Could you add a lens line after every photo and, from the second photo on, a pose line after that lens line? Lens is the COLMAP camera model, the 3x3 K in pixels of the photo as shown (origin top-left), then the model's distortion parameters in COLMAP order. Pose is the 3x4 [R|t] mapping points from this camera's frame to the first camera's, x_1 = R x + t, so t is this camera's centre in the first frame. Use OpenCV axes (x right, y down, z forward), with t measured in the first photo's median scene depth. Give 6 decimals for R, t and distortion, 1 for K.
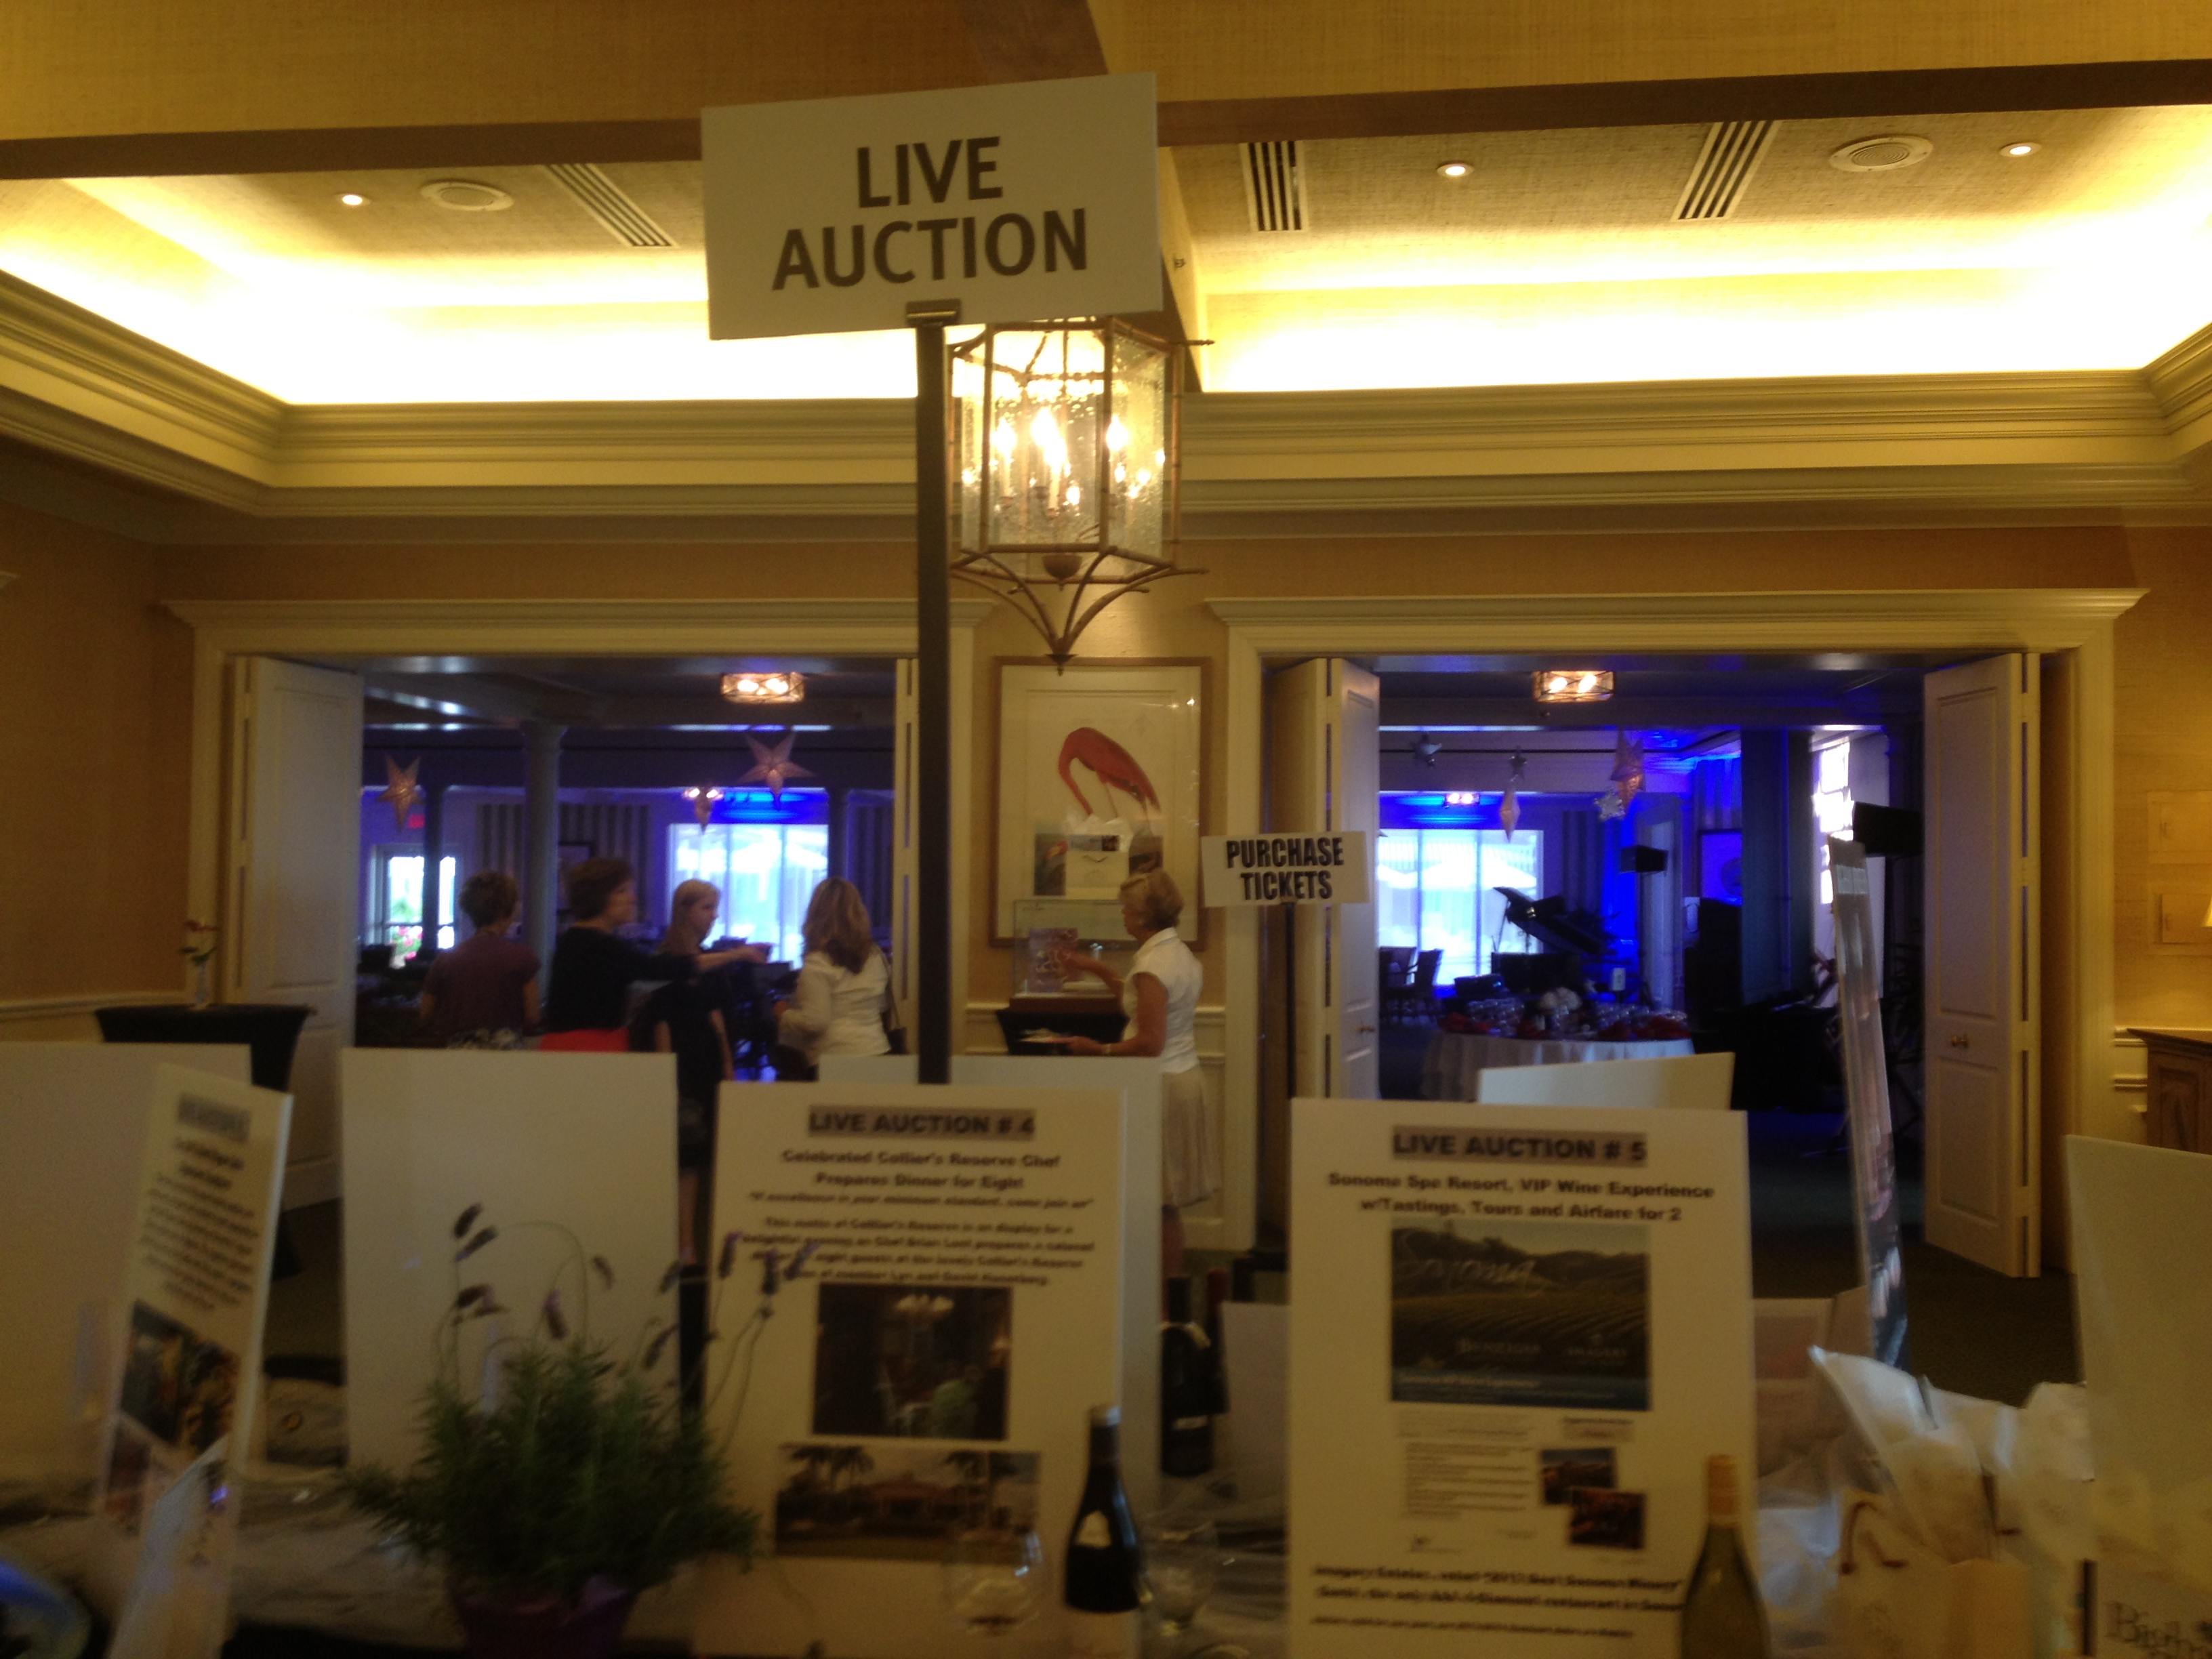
lens RADIAL K [[2030.0, 0, 1106.0], [0, 2030.0, 829.5], [0, 0, 1]] dist [0.157774, -0.278191]
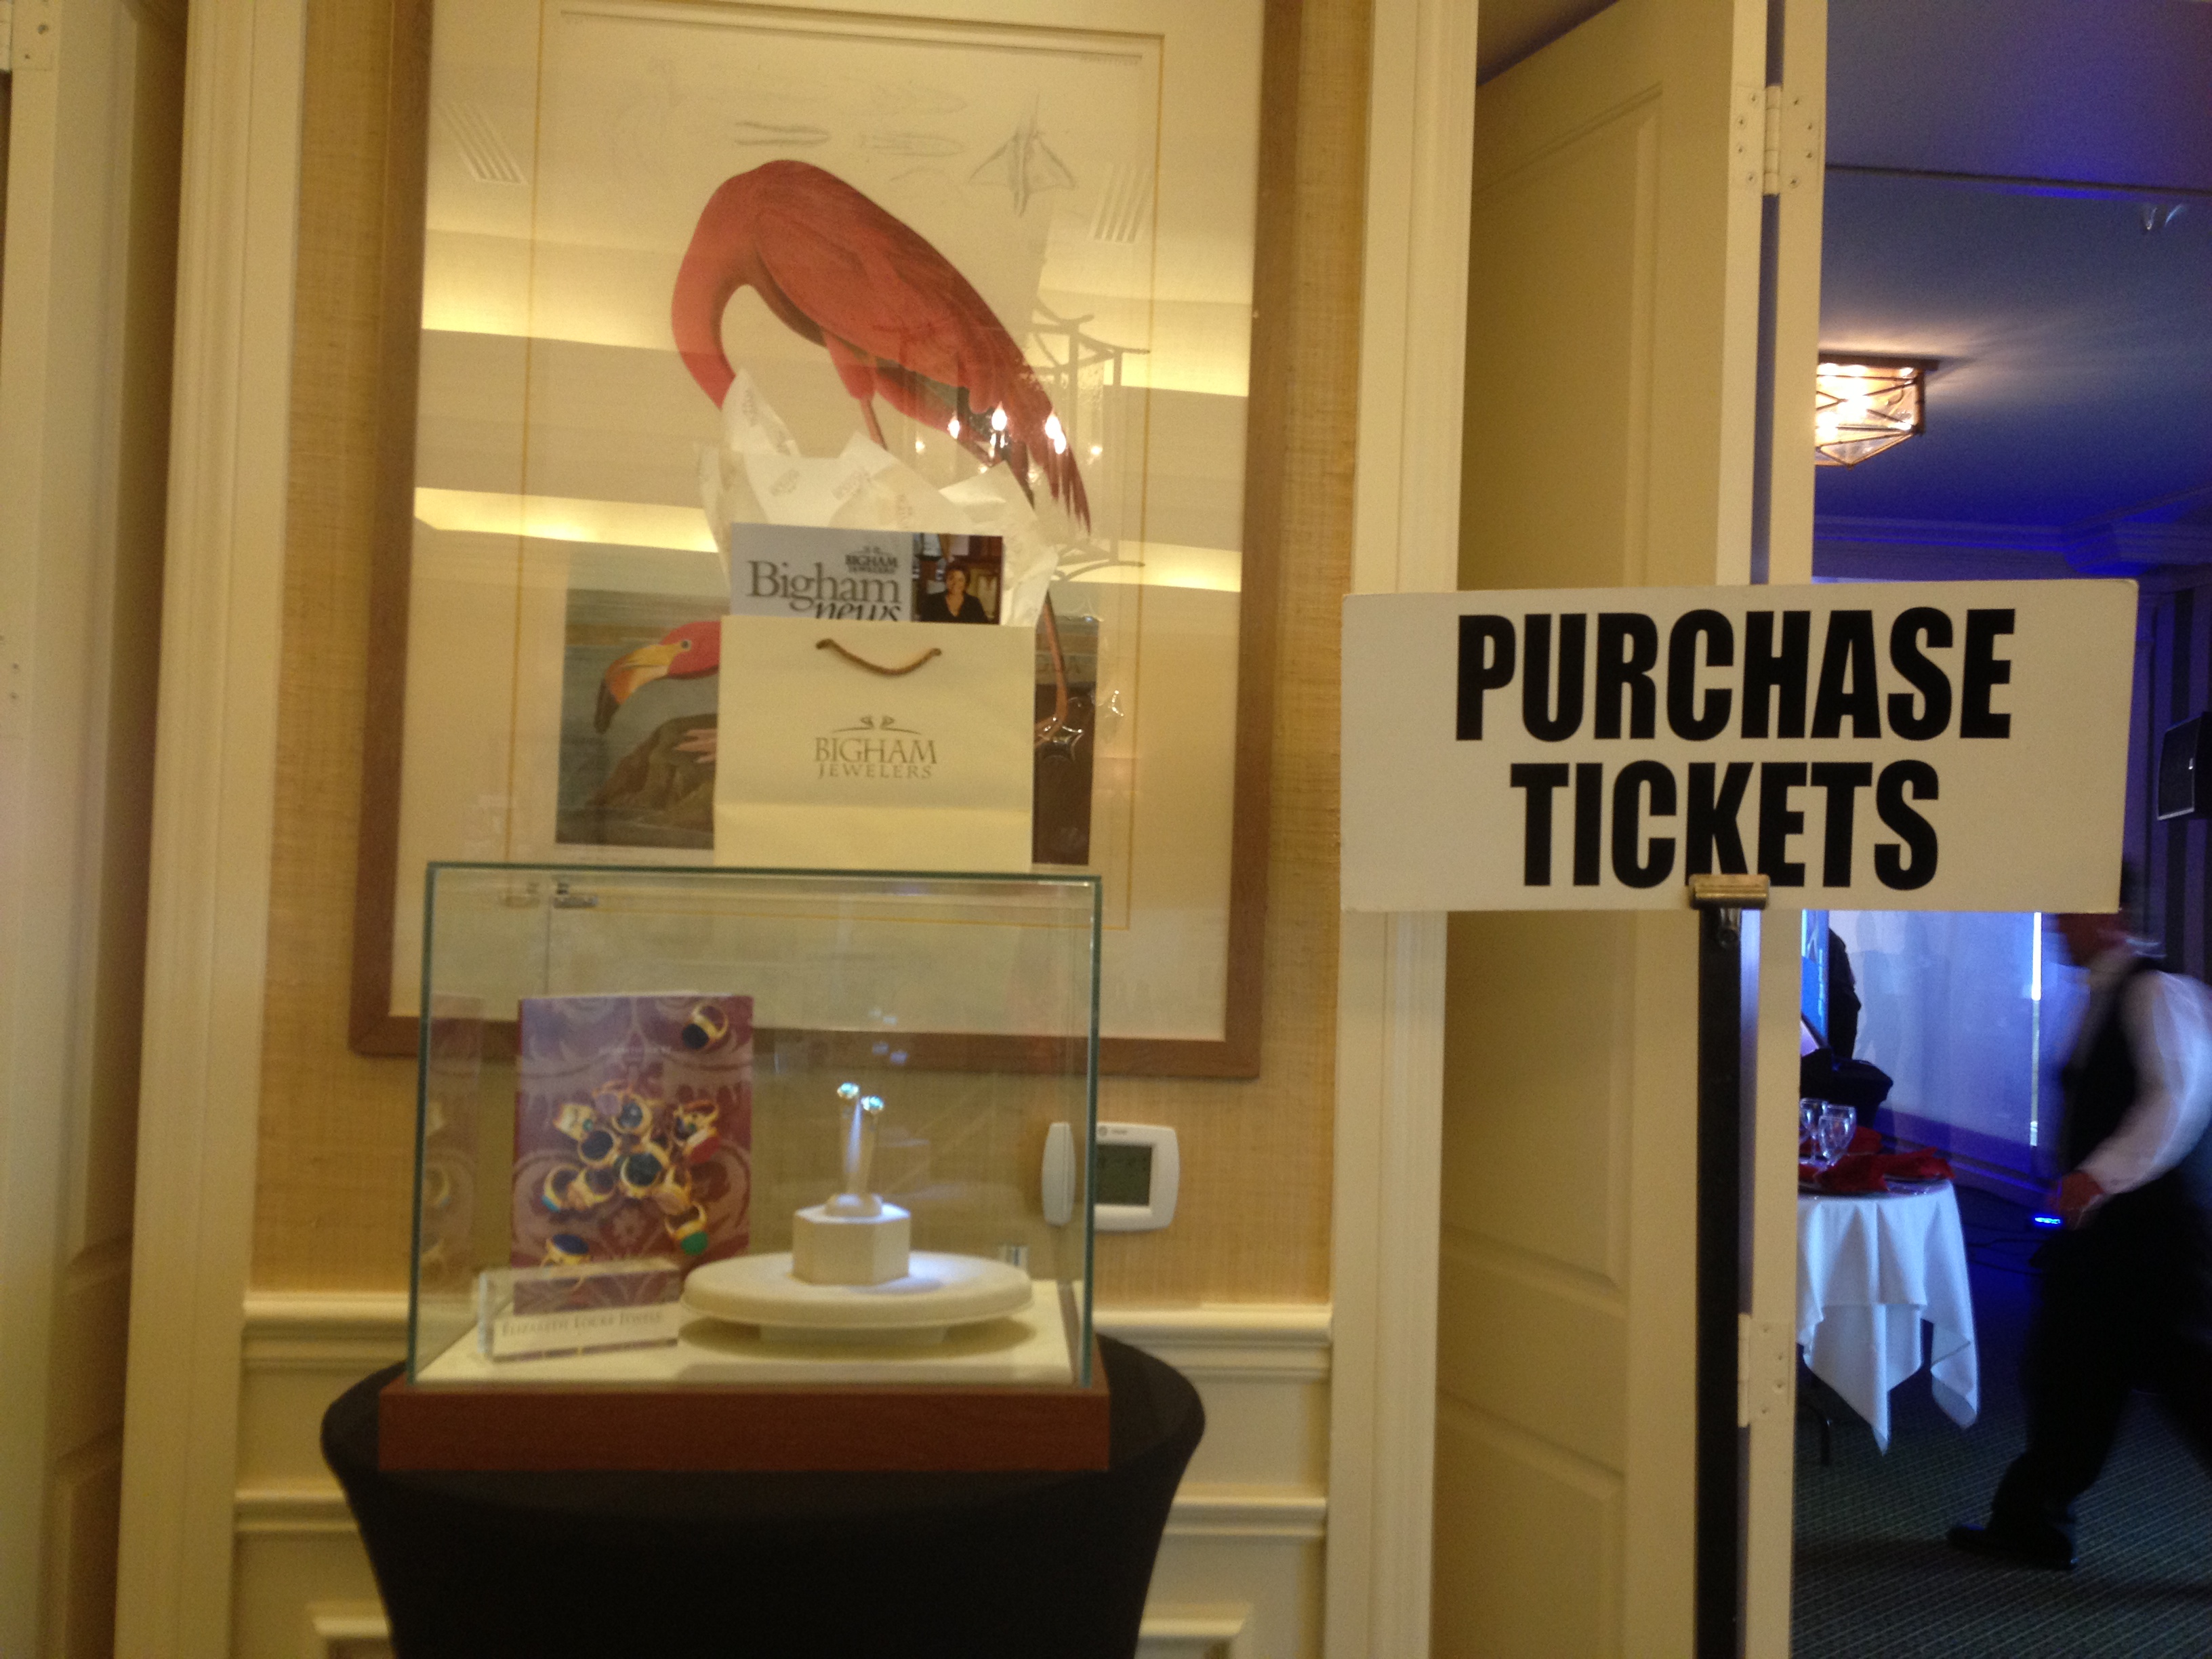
lens RADIAL K [[2030.0, 0, 1106.0], [0, 2030.0, 829.5], [0, 0, 1]] dist [0.157774, -0.278191]
pose [[0.979452, 0.025877, 0.200010, -0.017344], [-0.032037, 0.999105, 0.027624, 0.019225], [-0.199116, -0.033464, 0.979404, 0.634625]]
